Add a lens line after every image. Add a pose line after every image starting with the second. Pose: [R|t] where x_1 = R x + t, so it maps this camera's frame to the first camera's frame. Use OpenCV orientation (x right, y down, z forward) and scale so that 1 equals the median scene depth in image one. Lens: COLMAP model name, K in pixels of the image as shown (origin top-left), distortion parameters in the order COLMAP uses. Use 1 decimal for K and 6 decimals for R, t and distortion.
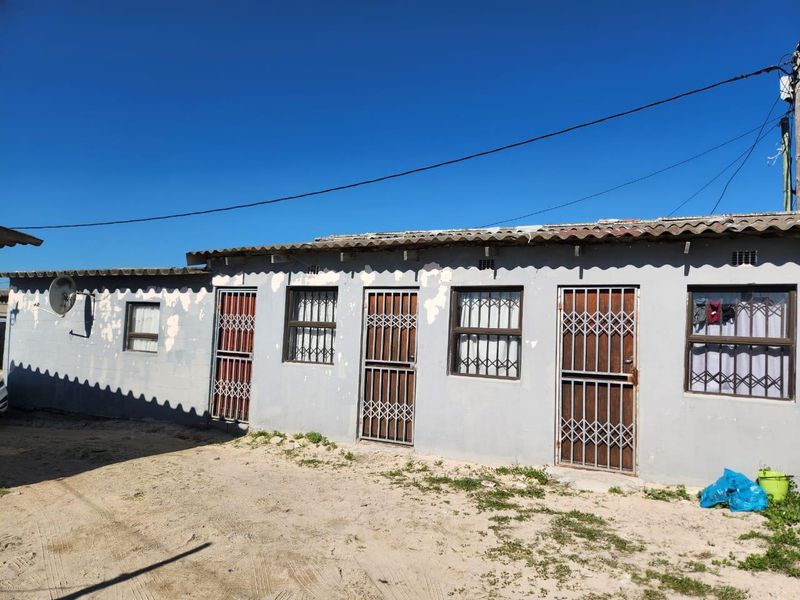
lens RADIAL K [[608.1, 0, 403.3], [0, 608.1, 310.3], [0, 0, 1]] dist [0.074251, -0.093240]
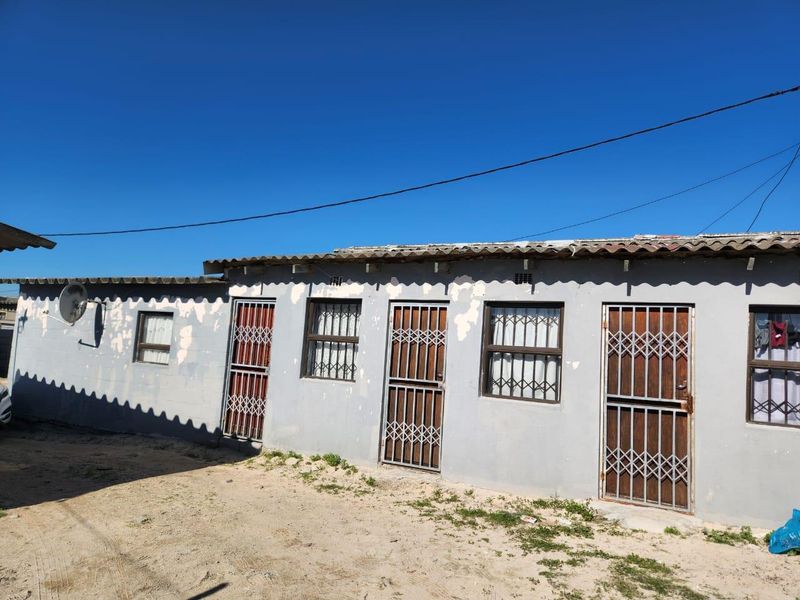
lens RADIAL K [[608.2, 0, 400.0], [0, 608.2, 300.0], [0, 0, 1]] dist [0.076088, -0.089852]
pose [[0.999644, 0.021071, -0.016357, -0.035818], [-0.021769, 0.998805, -0.043754, 0.002841], [0.015416, 0.044094, 0.998908, 0.061184]]
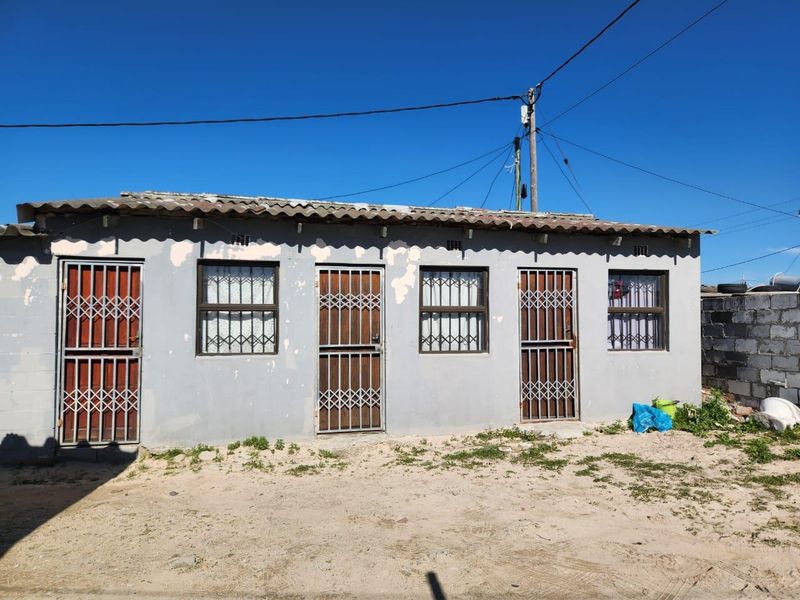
lens RADIAL K [[608.2, 0, 400.0], [0, 608.2, 300.0], [0, 0, 1]] dist [0.076088, -0.089852]
pose [[0.728682, -0.023504, 0.684449, -0.632366], [-0.001033, 0.999372, 0.035418, -0.017986], [-0.684852, -0.026516, 0.728200, 0.292728]]
